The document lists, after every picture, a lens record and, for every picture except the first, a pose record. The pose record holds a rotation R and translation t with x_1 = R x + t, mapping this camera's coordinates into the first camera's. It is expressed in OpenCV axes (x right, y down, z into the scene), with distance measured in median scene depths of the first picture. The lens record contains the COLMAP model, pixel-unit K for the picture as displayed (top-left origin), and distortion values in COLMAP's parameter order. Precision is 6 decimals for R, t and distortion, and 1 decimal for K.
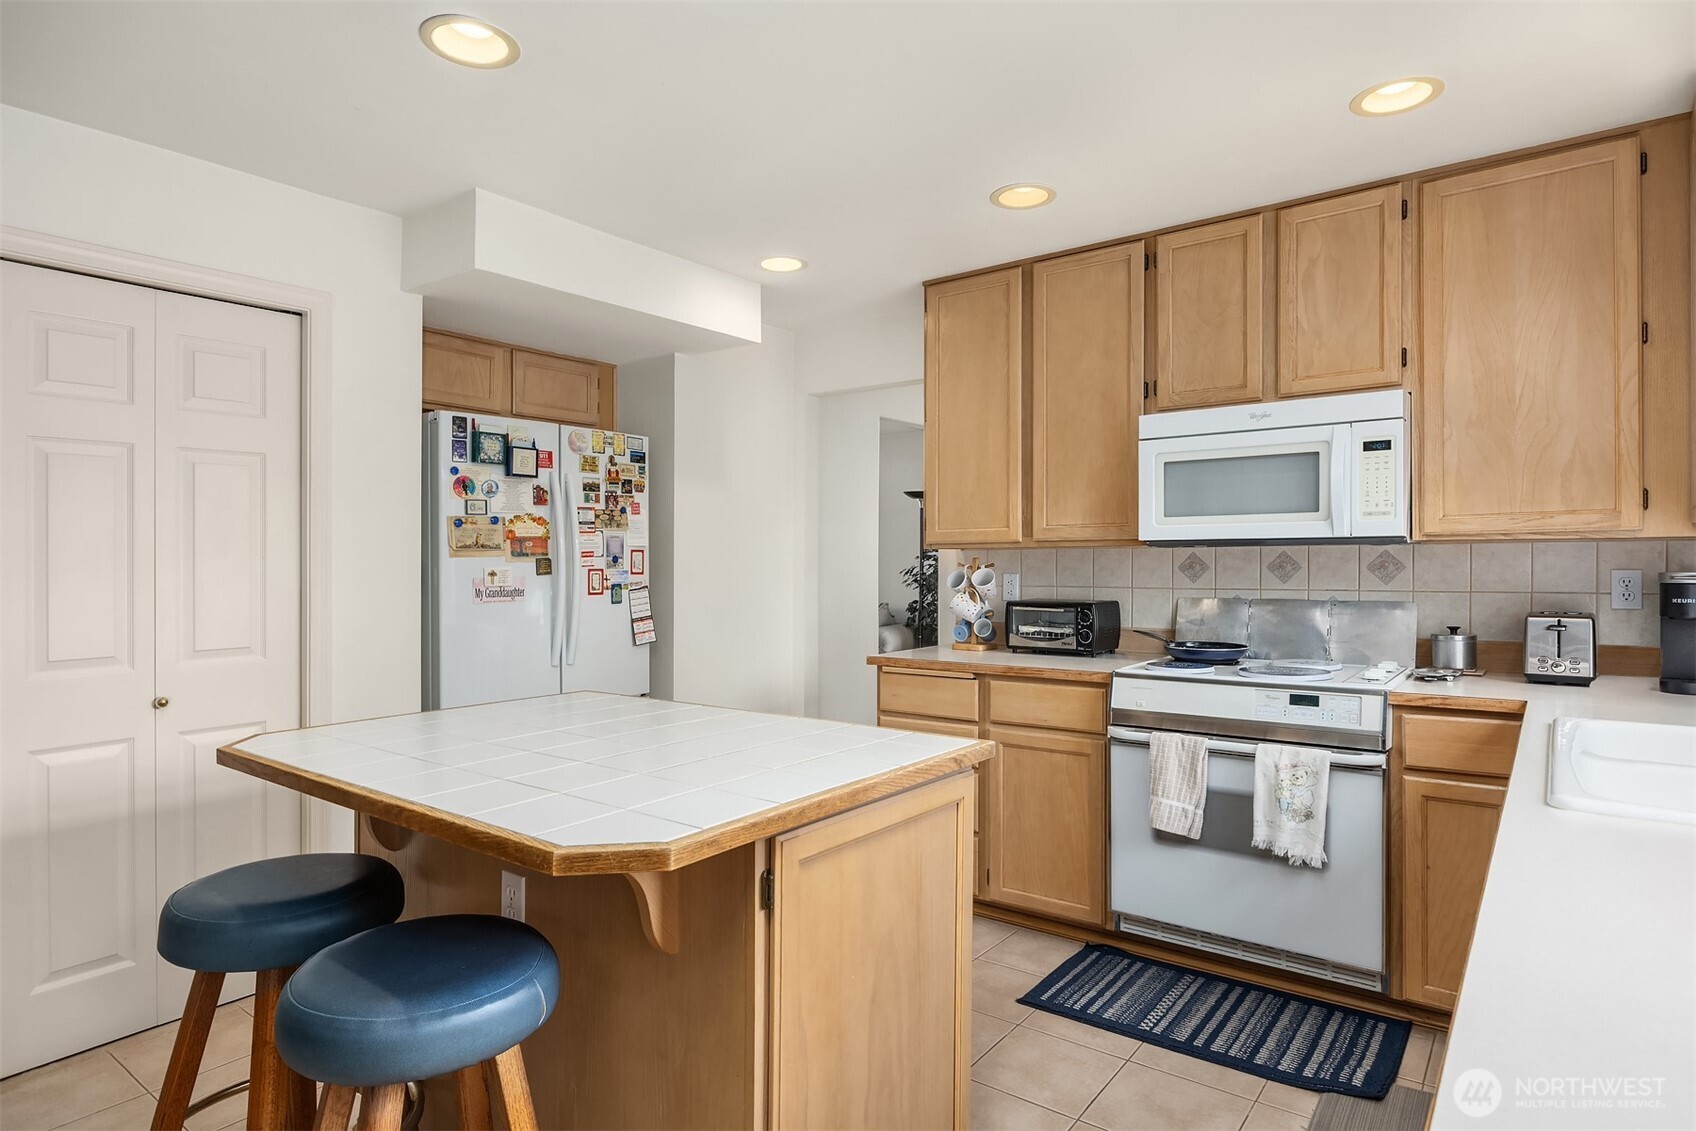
lens RADIAL K [[945.1, 0, 858.5], [0, 945.1, 563.6], [0, 0, 1]] dist [-0.008870, -0.005213]
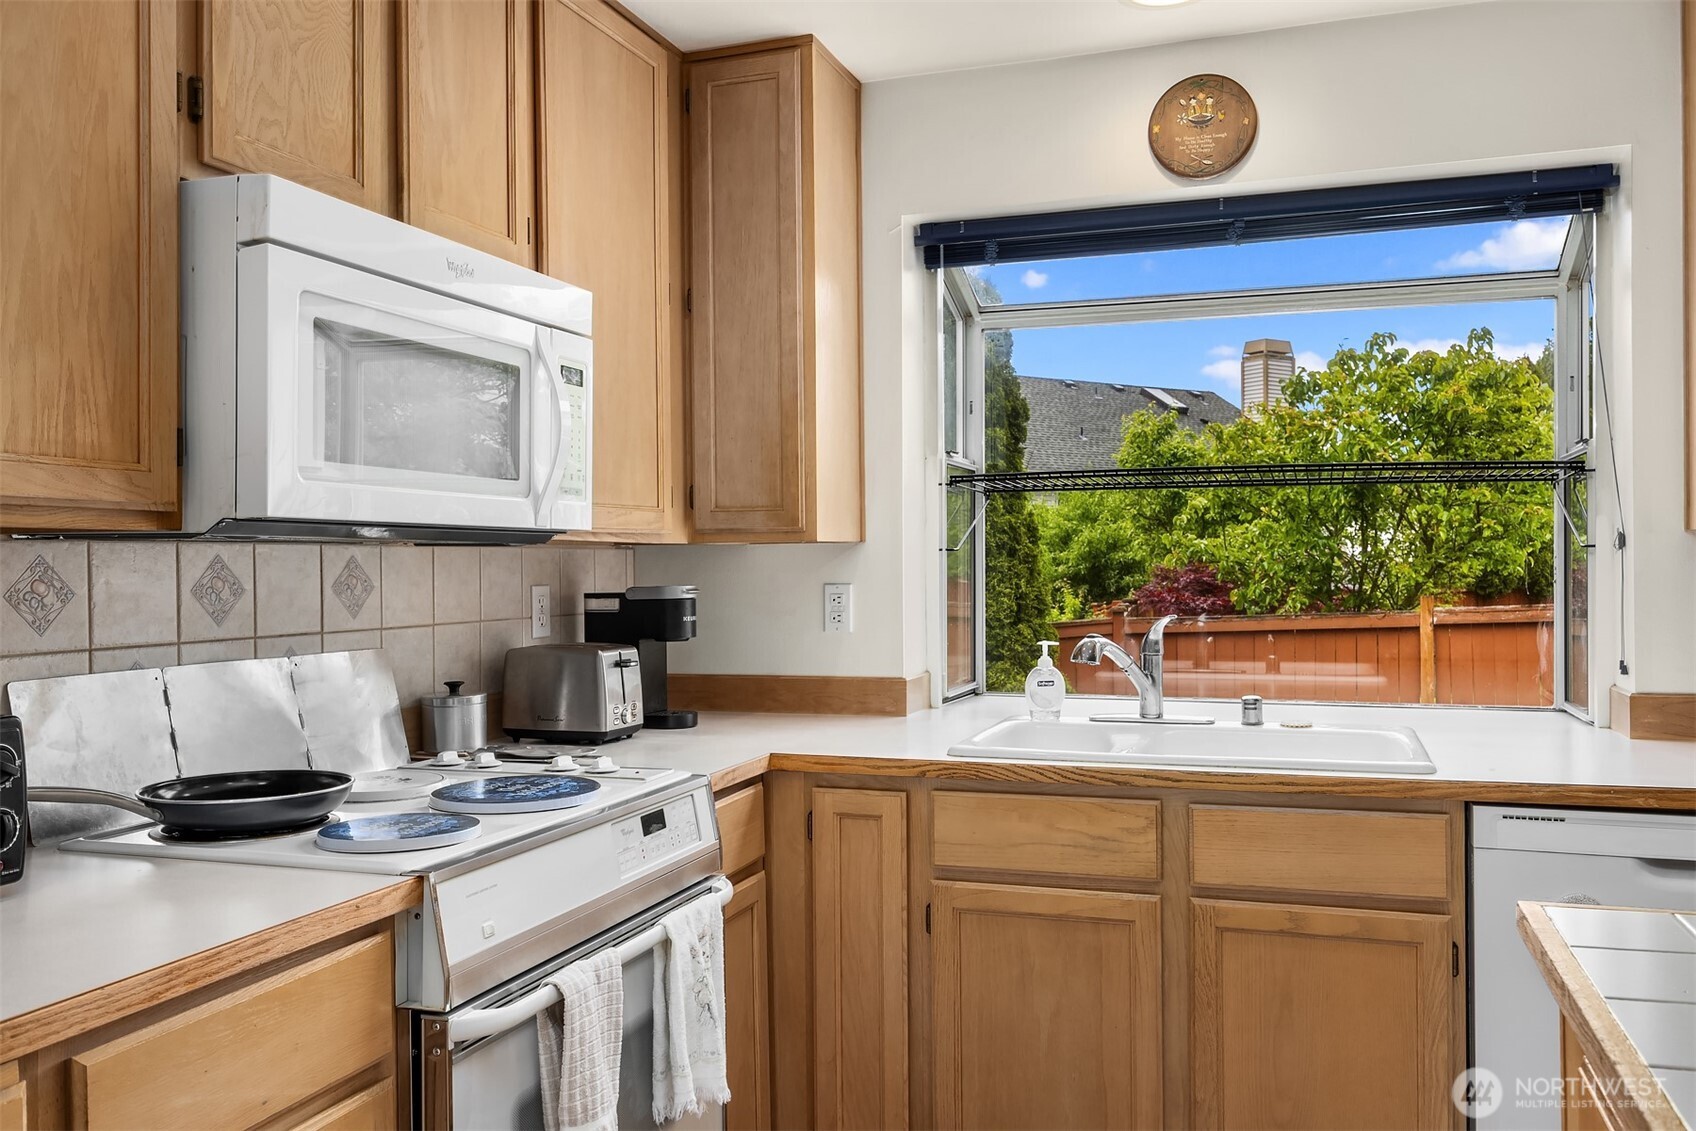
lens RADIAL K [[1370.2, 0, 861.7], [0, 1370.2, 554.9], [0, 0, 1]] dist [-0.017730, -0.003297]
pose [[-0.320211, 0.020432, 0.947126, -0.271023], [0.017962, 0.999719, -0.015494, 0.002589], [-0.947176, 0.012051, -0.320487, 0.946953]]
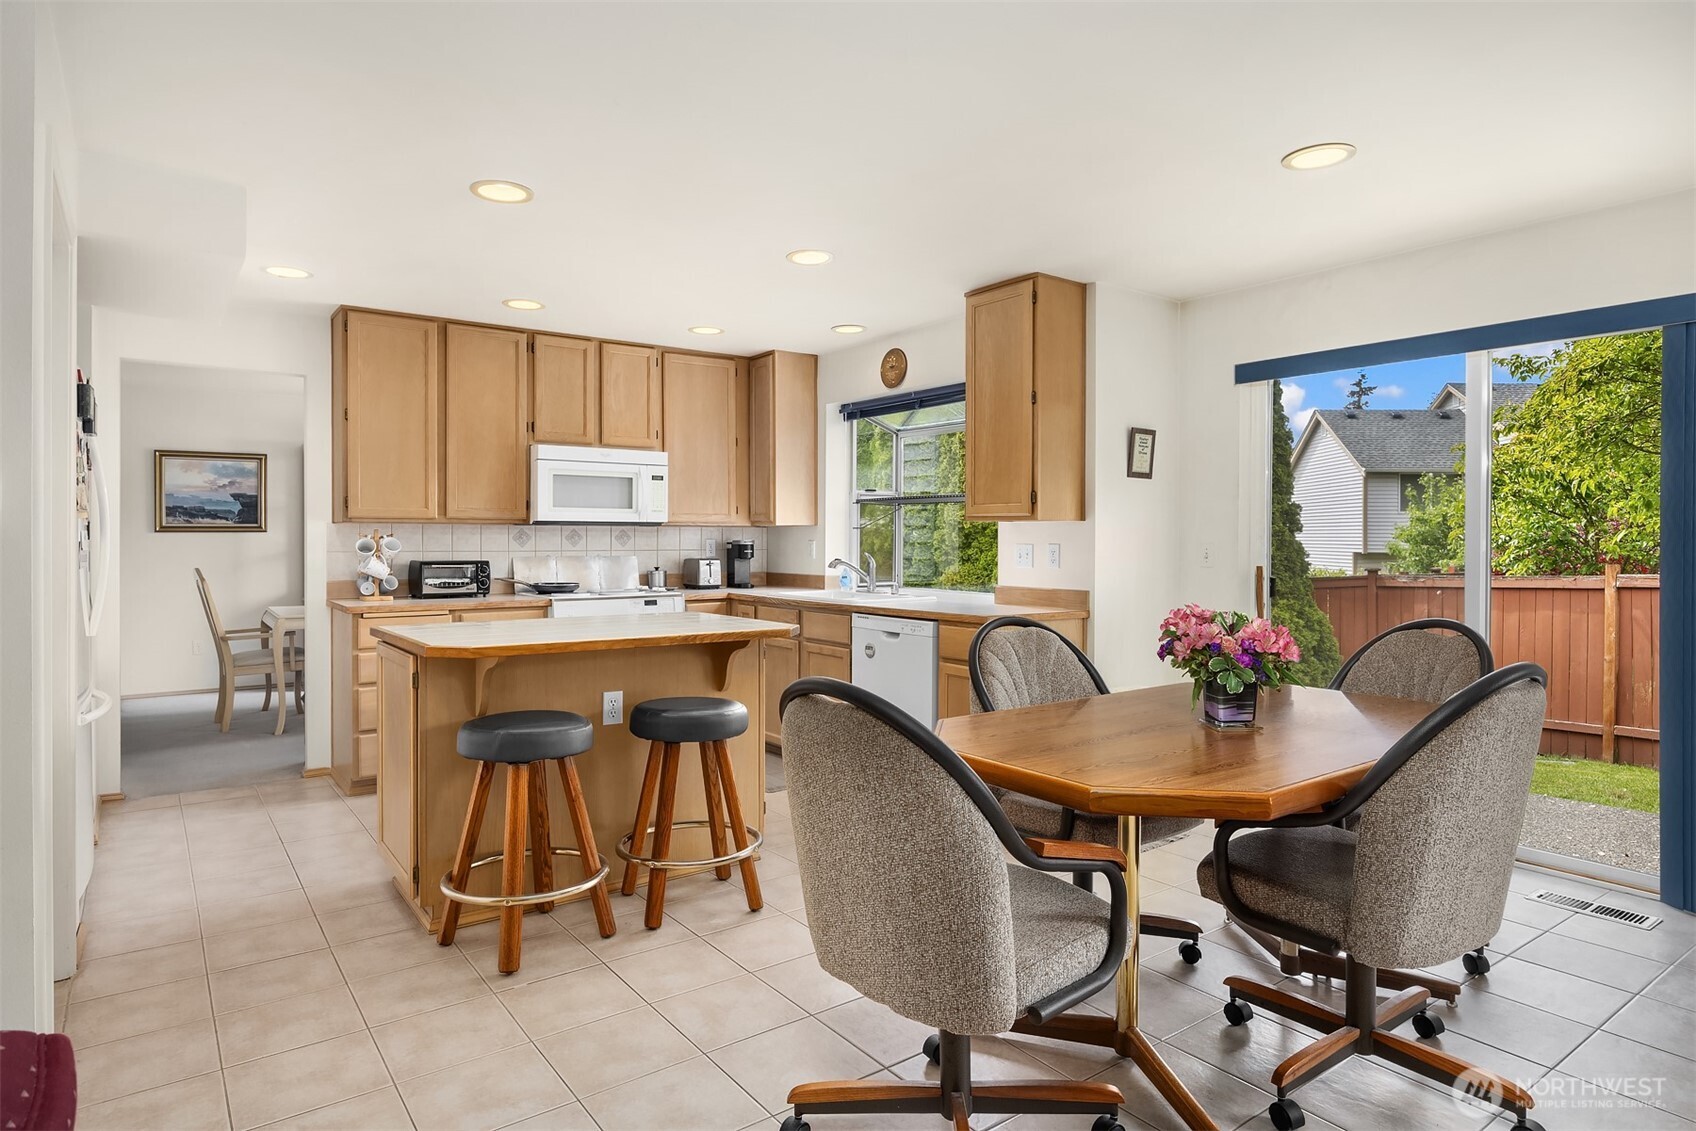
lens RADIAL K [[945.1, 0, 854.3], [0, 945.1, 549.2], [0, 0, 1]] dist [-0.008870, -0.005213]
pose [[0.269008, -0.001006, 0.963137, -1.126023], [0.000603, 0.999999, 0.000876, 0.024094], [-0.963138, 0.000345, 0.269009, 0.031482]]
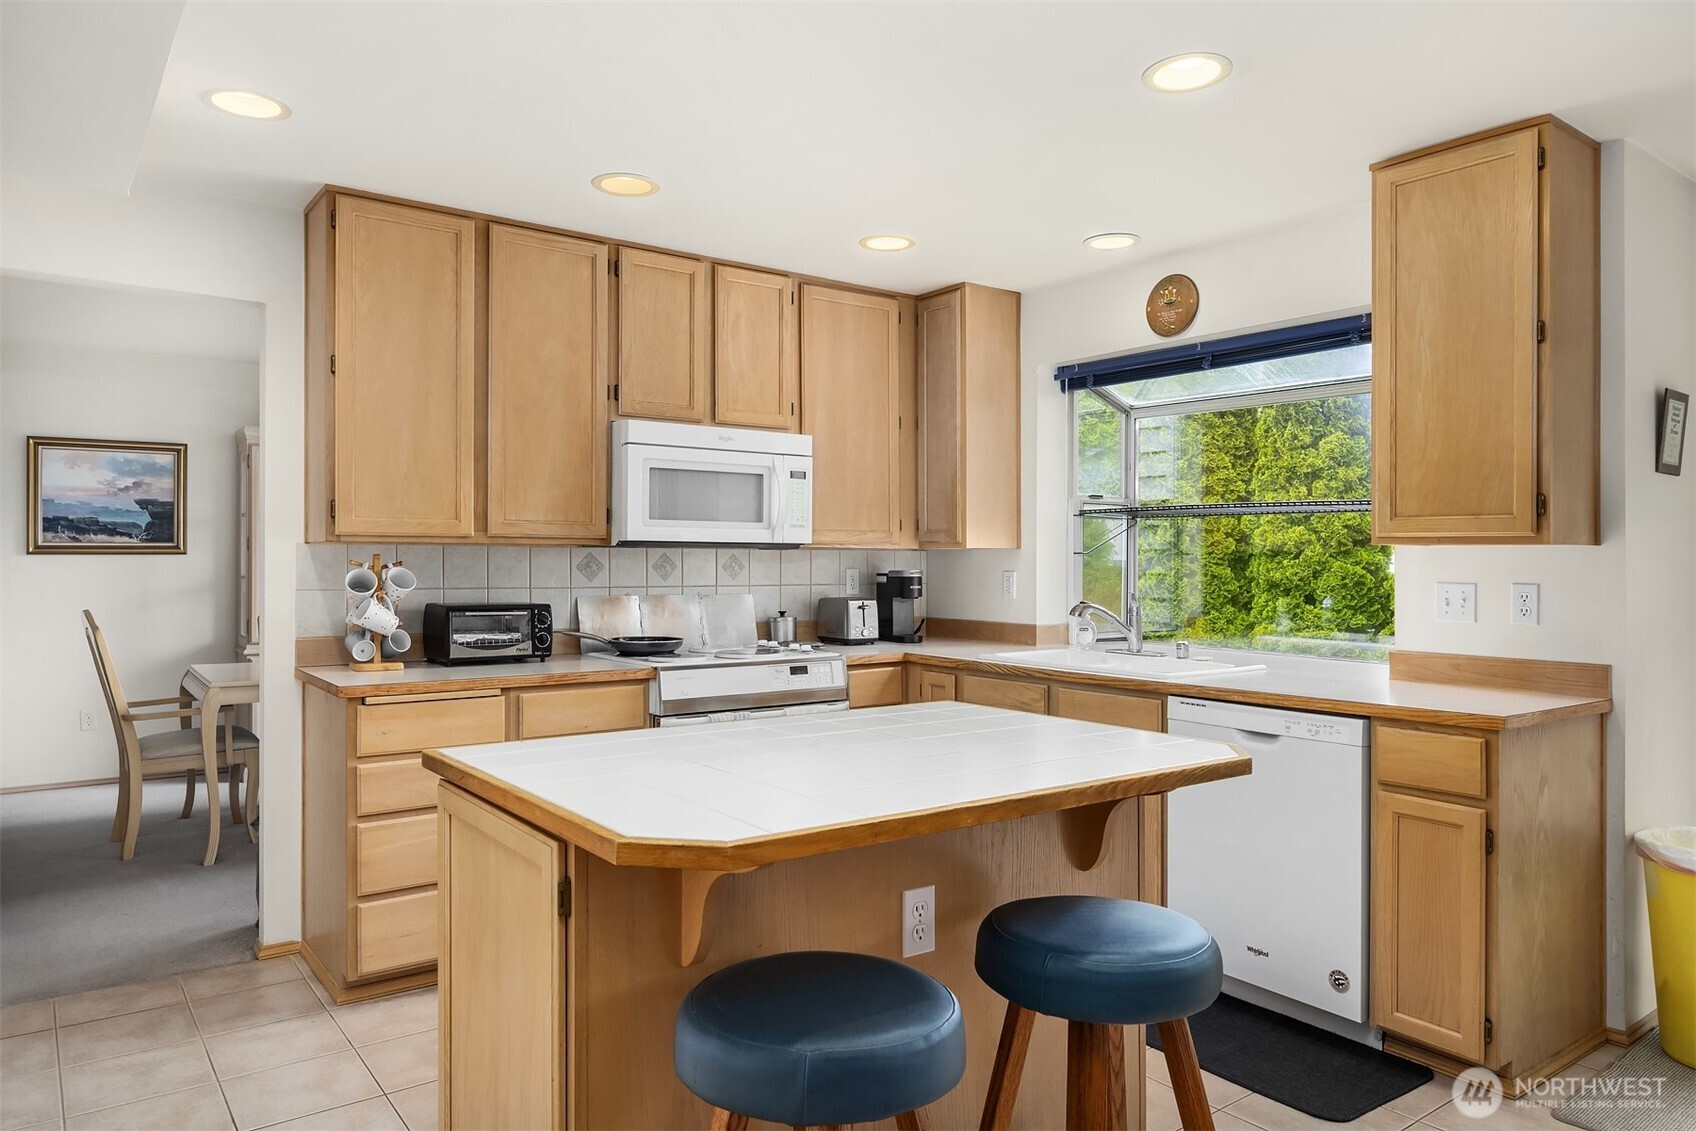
lens RADIAL K [[1093.6, 0, 848.3], [0, 1093.6, 569.1], [0, 0, 1]] dist [-0.017092, 0.004171]
pose [[0.269902, 0.002374, 0.962885, -0.781748], [-0.002932, 0.999994, -0.001643, 0.008111], [-0.962883, -0.002380, 0.269907, 0.444191]]
